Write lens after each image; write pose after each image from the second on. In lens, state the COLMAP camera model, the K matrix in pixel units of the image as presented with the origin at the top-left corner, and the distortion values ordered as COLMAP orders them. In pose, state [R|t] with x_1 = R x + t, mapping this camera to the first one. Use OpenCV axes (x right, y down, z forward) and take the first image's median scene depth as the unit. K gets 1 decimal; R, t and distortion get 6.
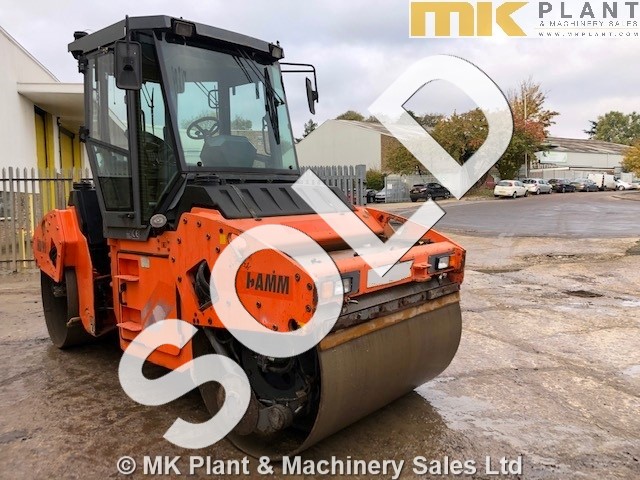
lens RADIAL K [[522.0, 0, 320.0], [0, 522.0, 240.0], [0, 0, 1]] dist [-0.007228, -0.005821]
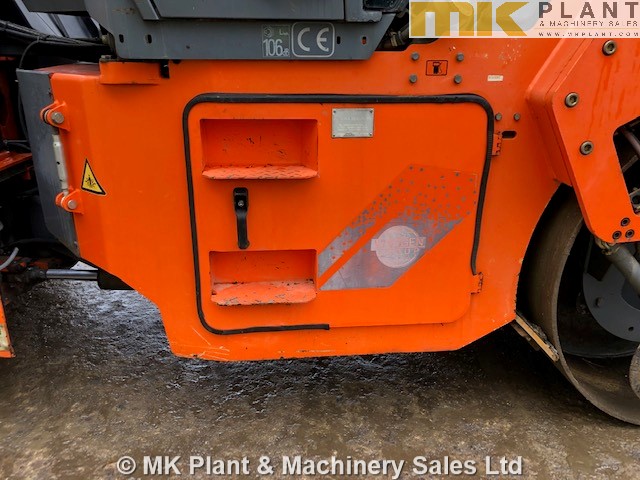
lens RADIAL K [[522.0, 0, 320.0], [0, 522.0, 240.0], [0, 0, 1]] dist [-0.007228, -0.005821]
pose [[0.670492, -0.264811, 0.693048, -0.618563], [0.035540, 0.944523, 0.326516, 0.000402], [-0.741065, -0.194295, 0.642707, 0.756038]]
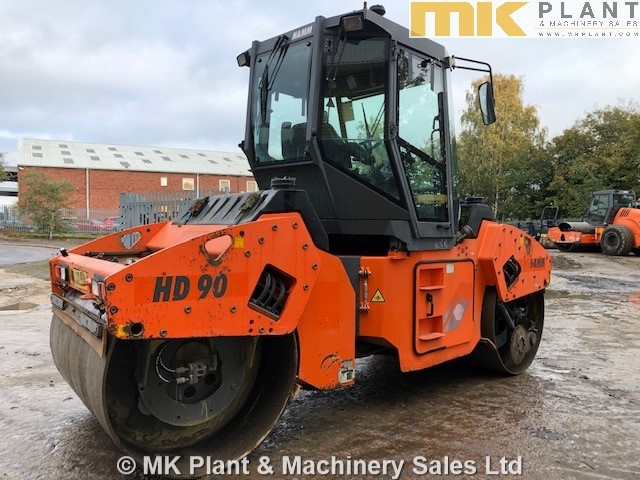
lens RADIAL K [[522.0, 0, 320.0], [0, 522.0, 240.0], [0, 0, 1]] dist [-0.007228, -0.005821]
pose [[0.085668, 0.000513, 0.996324, -1.444266], [0.072355, 0.997356, -0.006735, -0.029763], [-0.993693, 0.072666, 0.085405, 1.160485]]
